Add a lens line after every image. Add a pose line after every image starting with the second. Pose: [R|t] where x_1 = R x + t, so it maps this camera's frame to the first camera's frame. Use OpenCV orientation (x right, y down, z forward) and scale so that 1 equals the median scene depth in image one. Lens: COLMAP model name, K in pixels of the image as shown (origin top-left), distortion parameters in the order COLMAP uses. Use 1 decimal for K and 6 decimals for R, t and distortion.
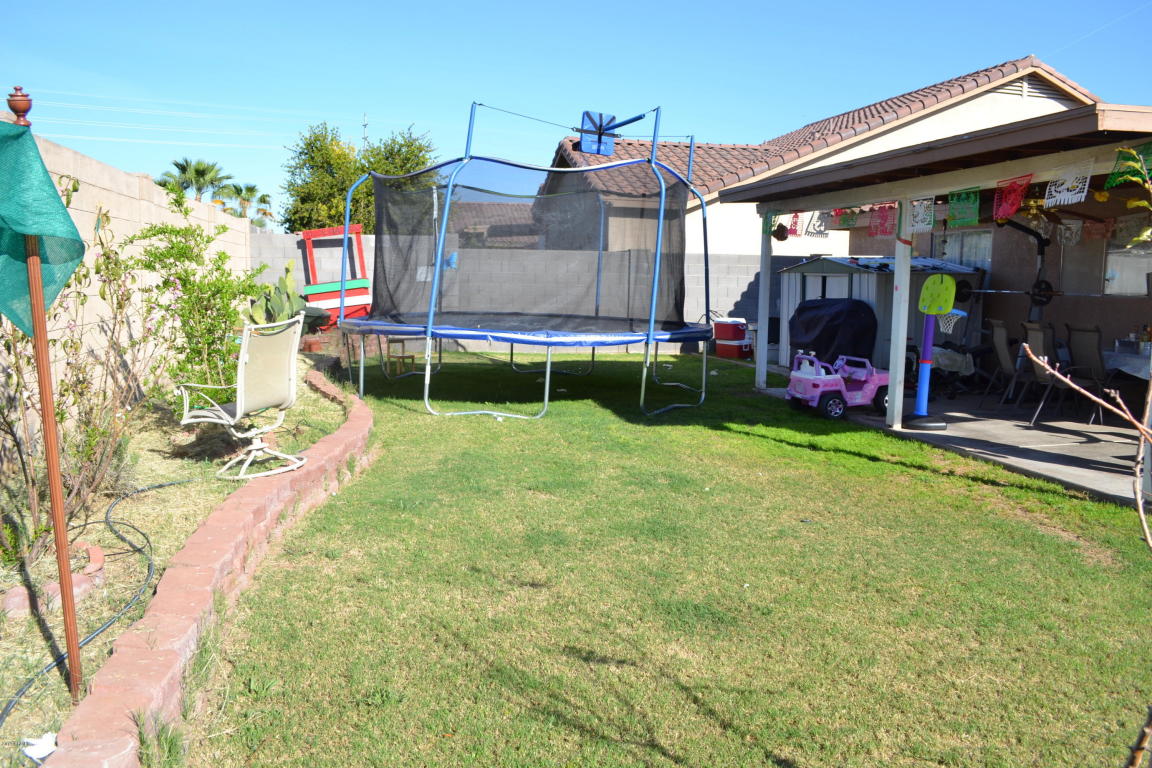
lens RADIAL K [[916.5, 0, 559.1], [0, 916.5, 387.0], [0, 0, 1]] dist [-0.089474, -0.003667]
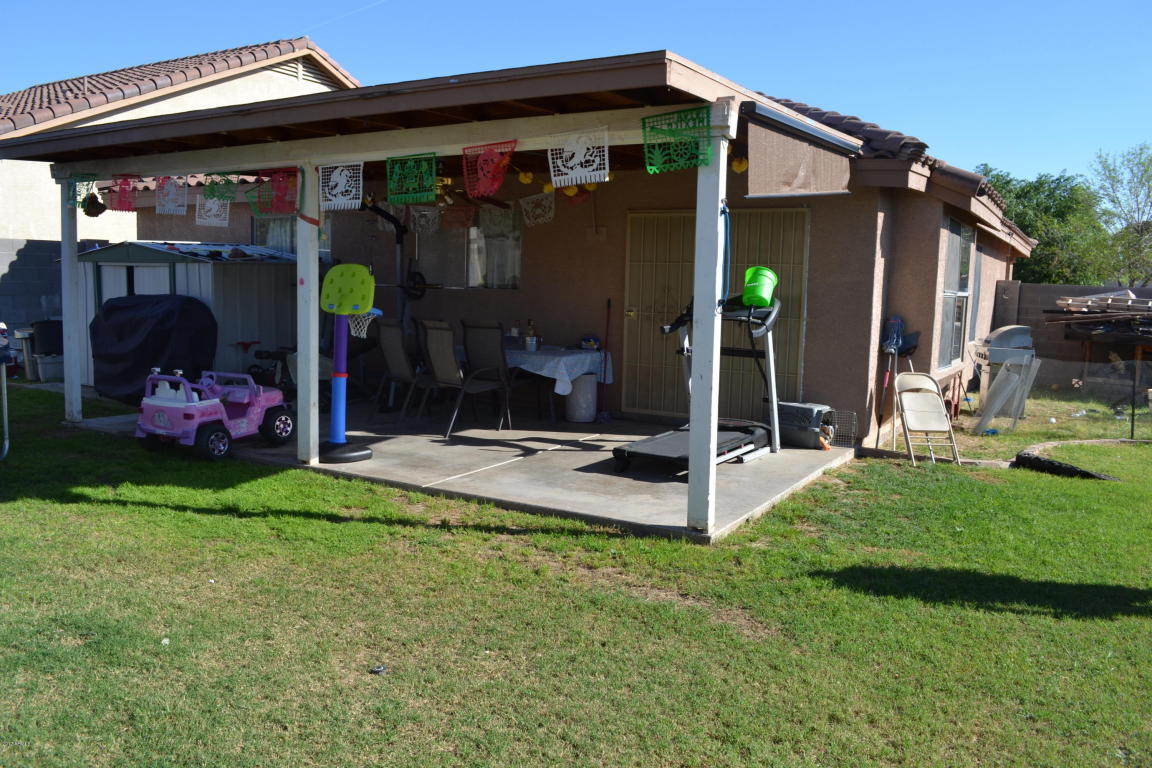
lens RADIAL K [[916.5, 0, 559.1], [0, 916.5, 387.0], [0, 0, 1]] dist [-0.089474, -0.003667]
pose [[0.675949, -0.075075, 0.733114, -0.043191], [0.068926, 0.996877, 0.038535, -0.031940], [-0.733718, 0.024483, 0.679013, 0.292830]]
